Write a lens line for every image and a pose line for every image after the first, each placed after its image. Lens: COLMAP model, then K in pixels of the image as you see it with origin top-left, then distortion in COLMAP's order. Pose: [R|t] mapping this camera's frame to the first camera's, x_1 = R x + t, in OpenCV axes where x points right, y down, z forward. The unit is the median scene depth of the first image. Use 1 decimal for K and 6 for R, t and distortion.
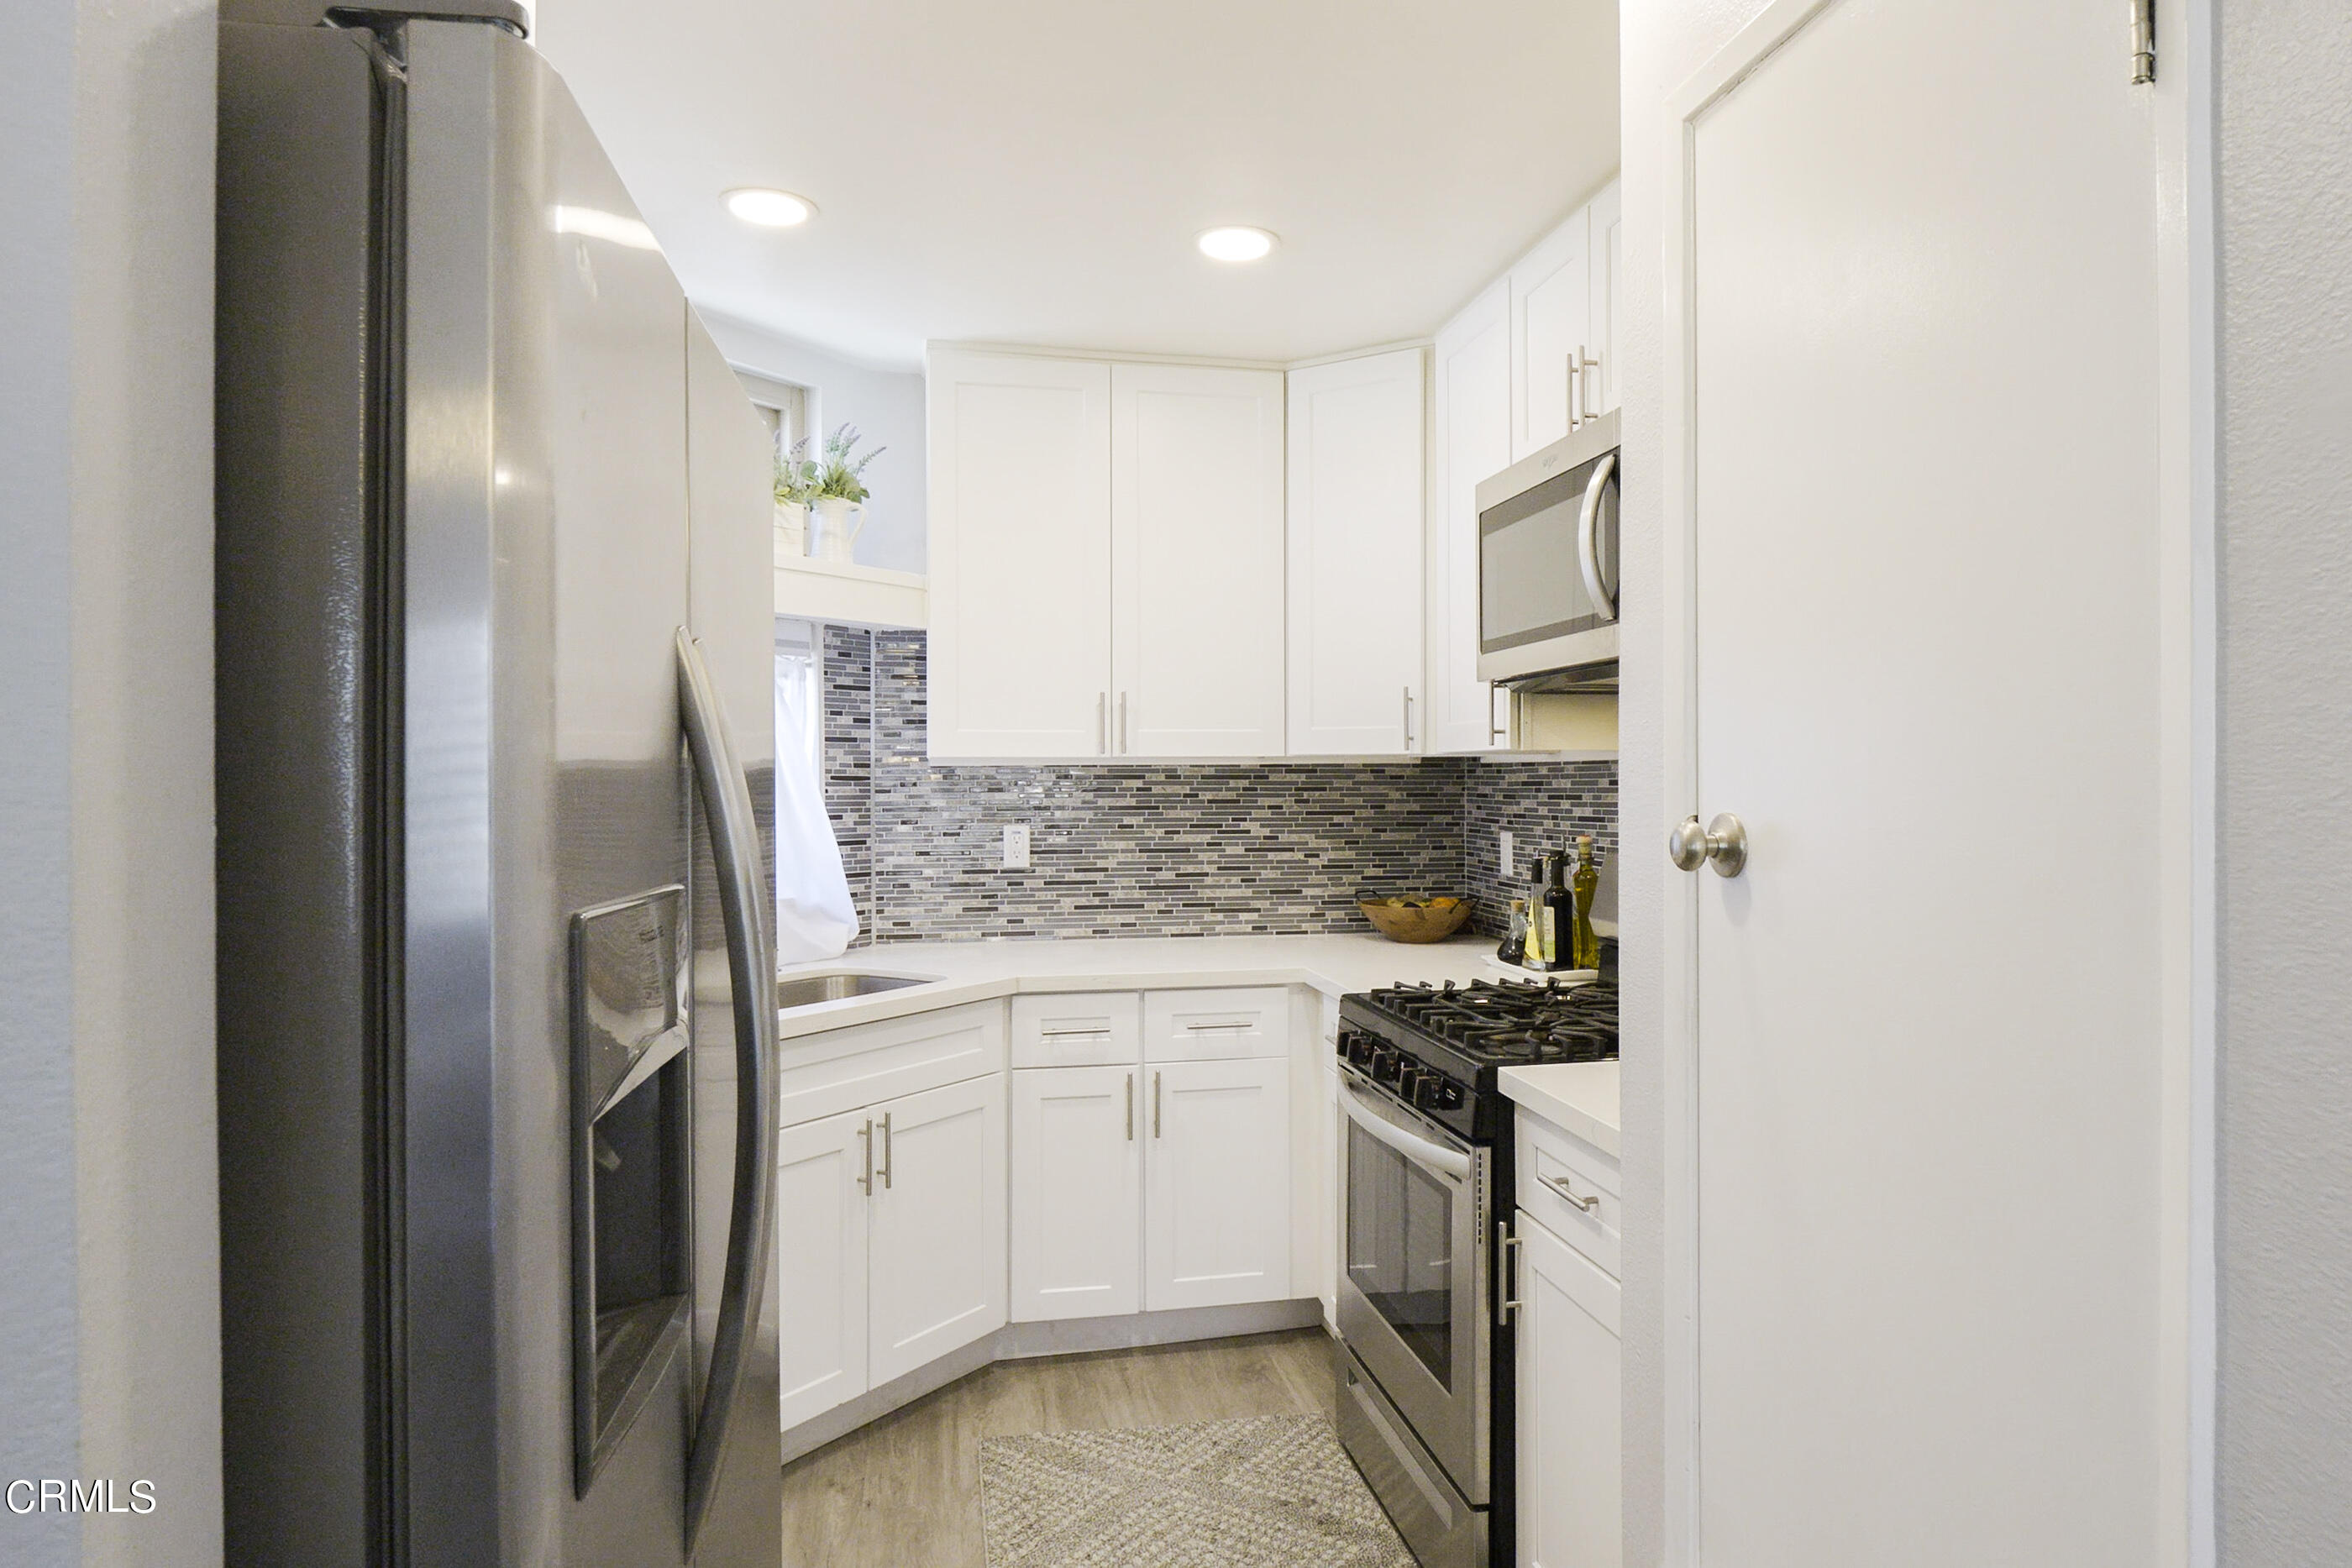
lens RADIAL K [[1437.5, 0, 1186.9], [0, 1437.5, 777.0], [0, 0, 1]] dist [-0.003662, -0.002978]
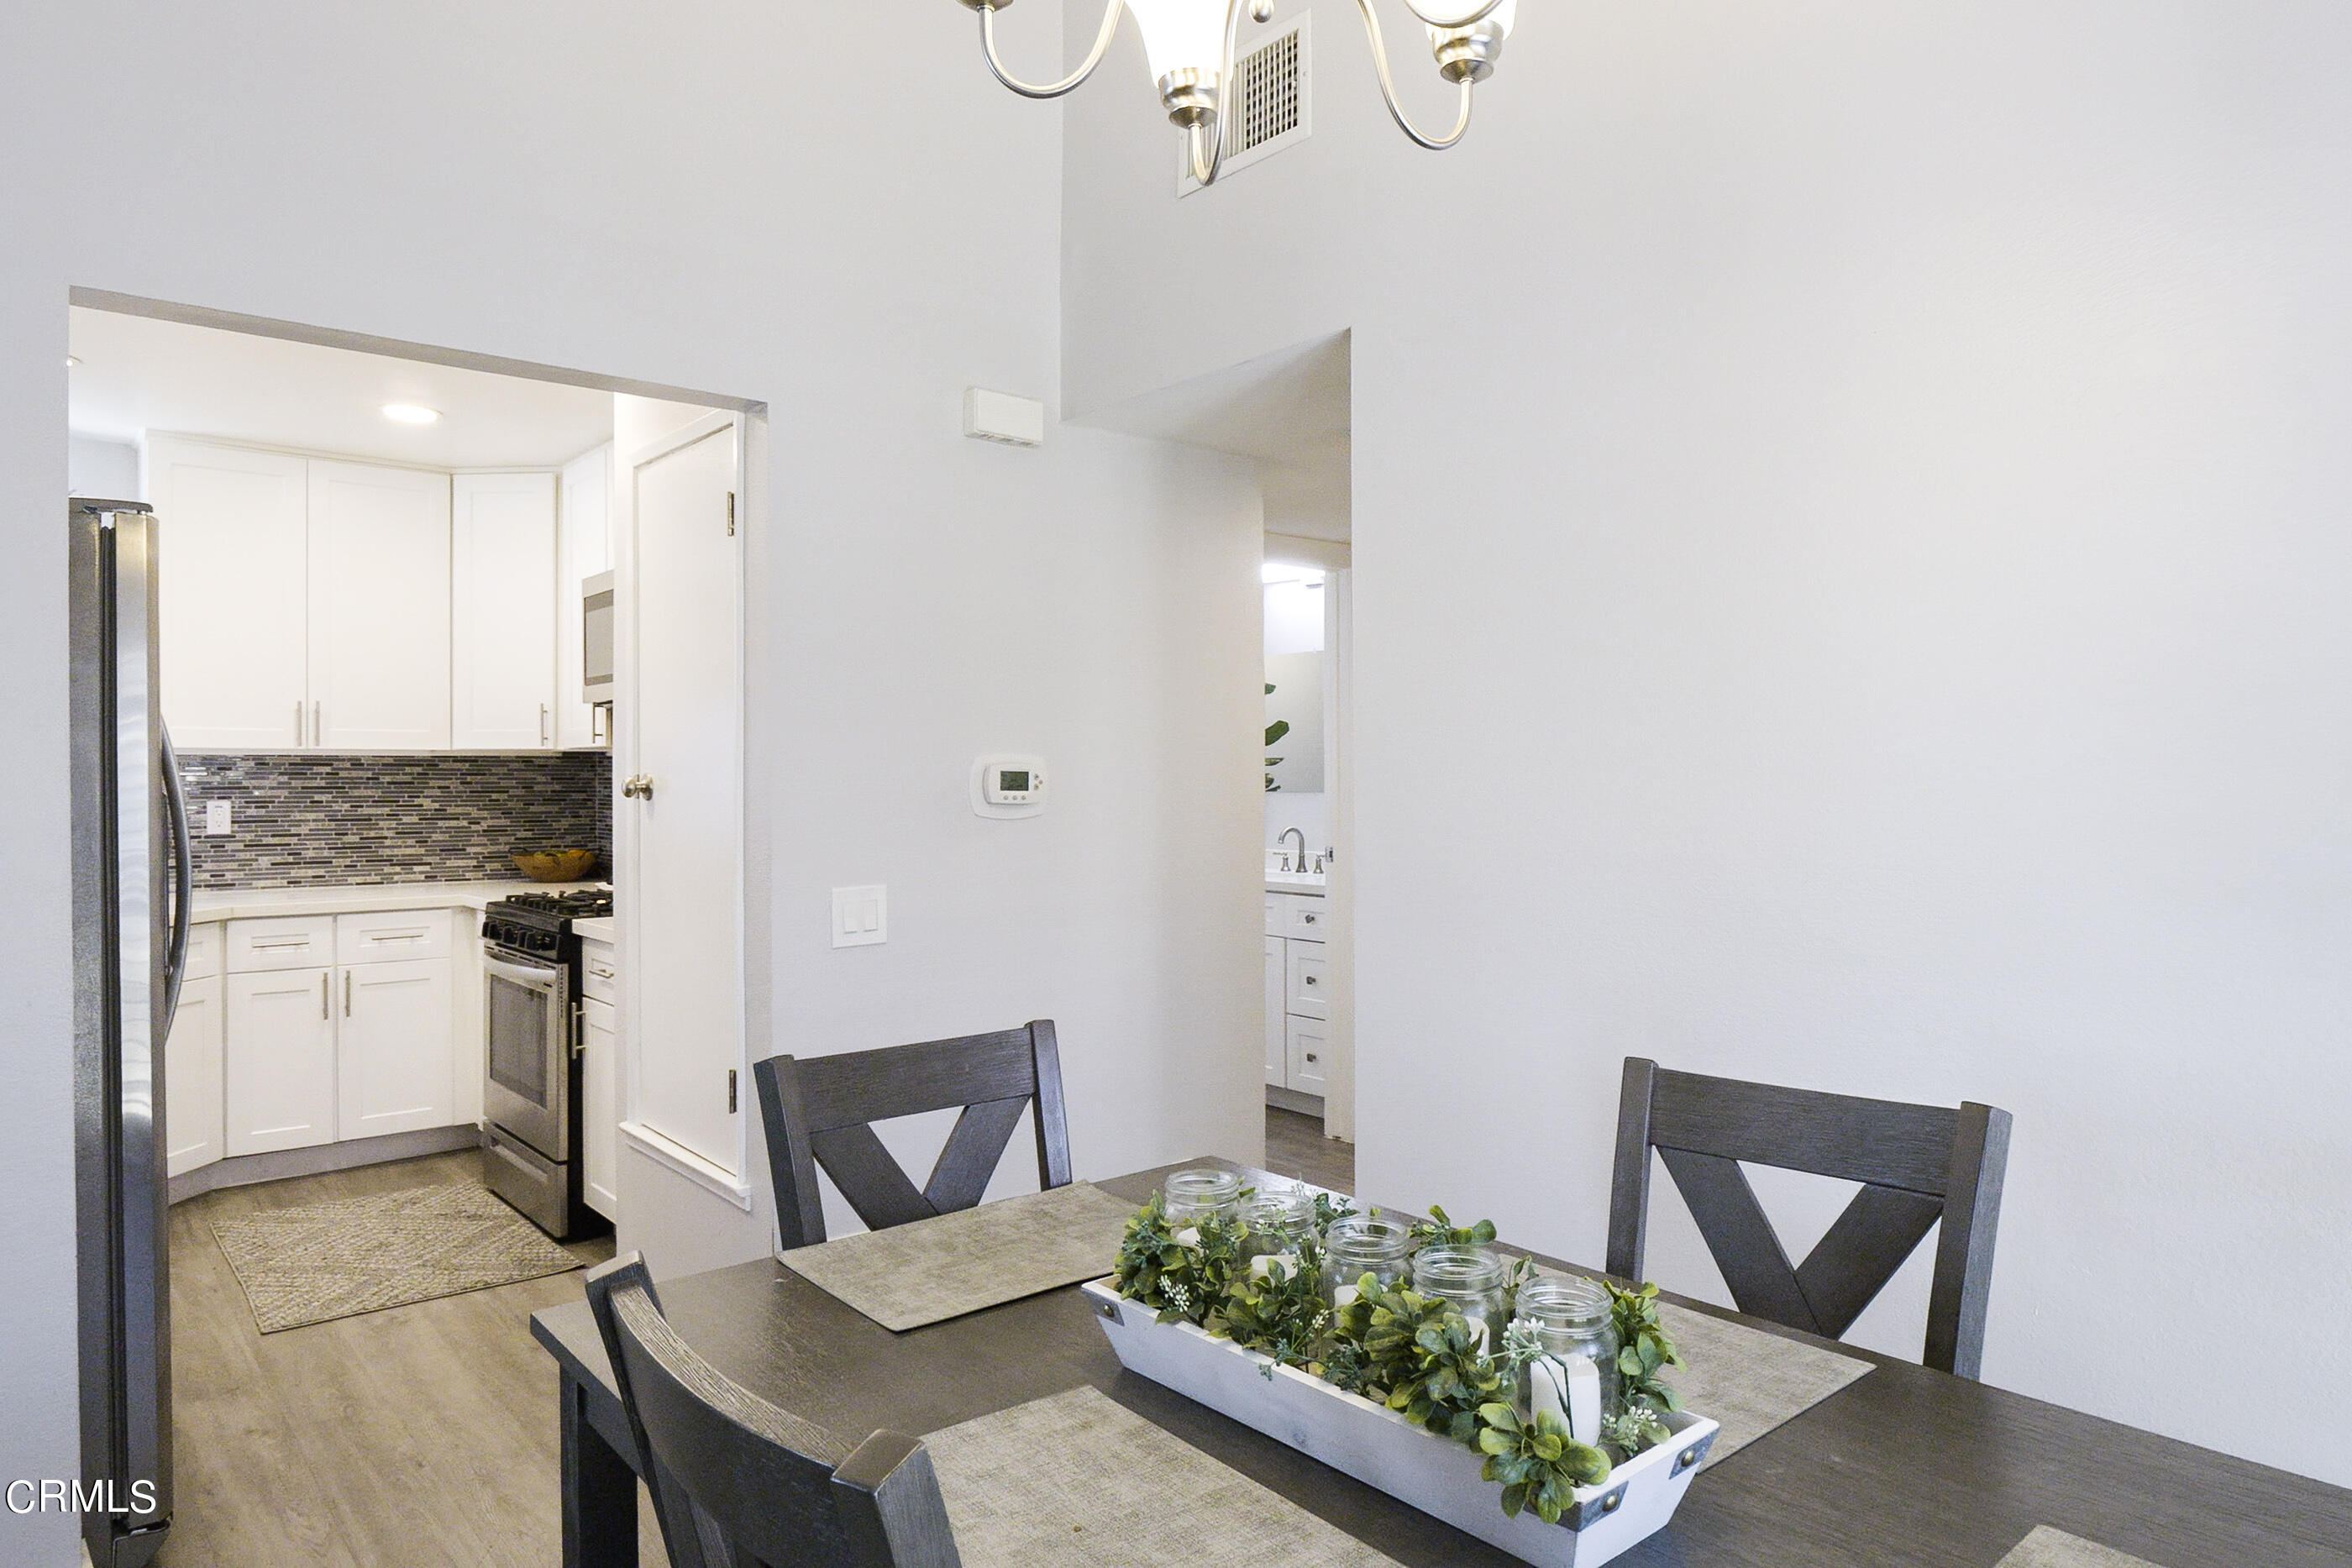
lens RADIAL K [[1437.5, 0, 1186.9], [0, 1437.5, 777.0], [0, 0, 1]] dist [-0.003662, -0.002978]
pose [[0.864019, 0.000178, 0.503459, -0.015372], [-0.000173, 1.000000, -0.000056, 0.011448], [-0.503459, -0.000039, 0.864019, -0.538836]]
